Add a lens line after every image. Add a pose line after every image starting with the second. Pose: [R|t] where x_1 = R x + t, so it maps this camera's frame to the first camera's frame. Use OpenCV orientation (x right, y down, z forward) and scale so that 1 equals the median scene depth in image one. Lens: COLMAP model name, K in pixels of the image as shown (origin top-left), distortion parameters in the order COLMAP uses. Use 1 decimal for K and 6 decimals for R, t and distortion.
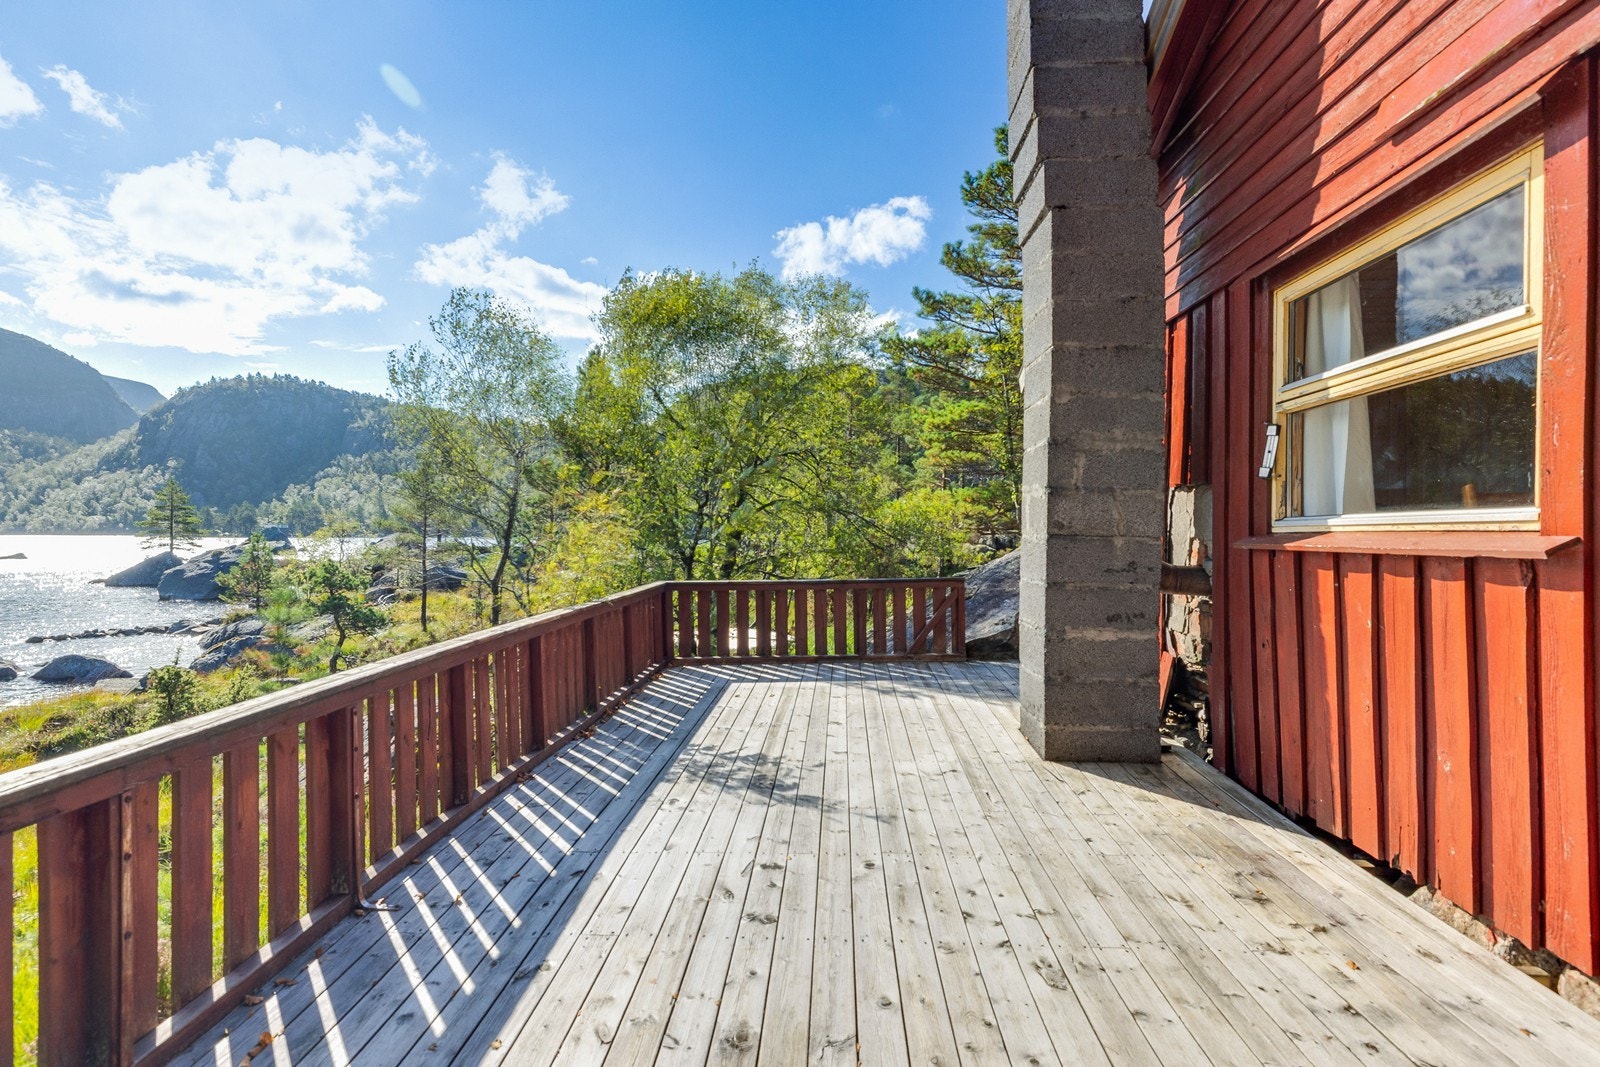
lens RADIAL K [[837.7, 0, 819.0], [0, 837.7, 536.5], [0, 0, 1]] dist [0.006366, -0.000199]
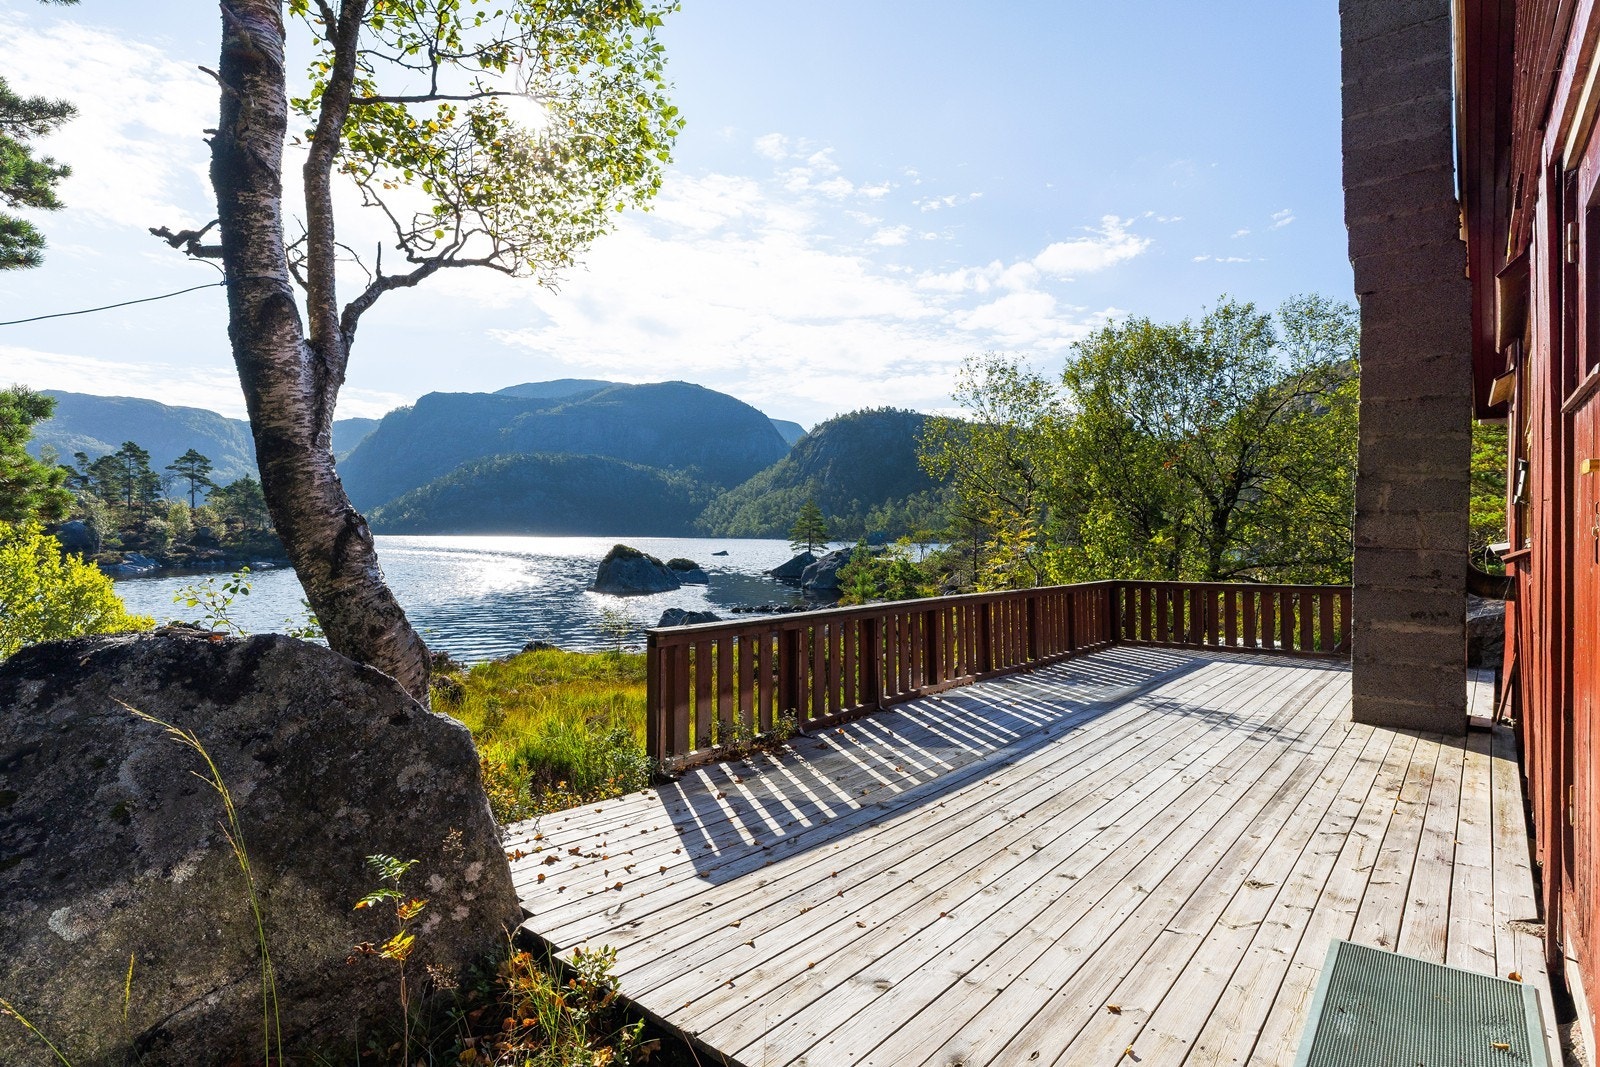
lens RADIAL K [[837.7, 0, 800.4], [0, 837.7, 522.8], [0, 0, 1]] dist [0.006366, -0.000199]
pose [[0.785900, -0.002059, -0.618350, 0.197109], [-0.014022, 0.999678, -0.021150, -0.000169], [0.618194, 0.025292, 0.785618, -0.268774]]
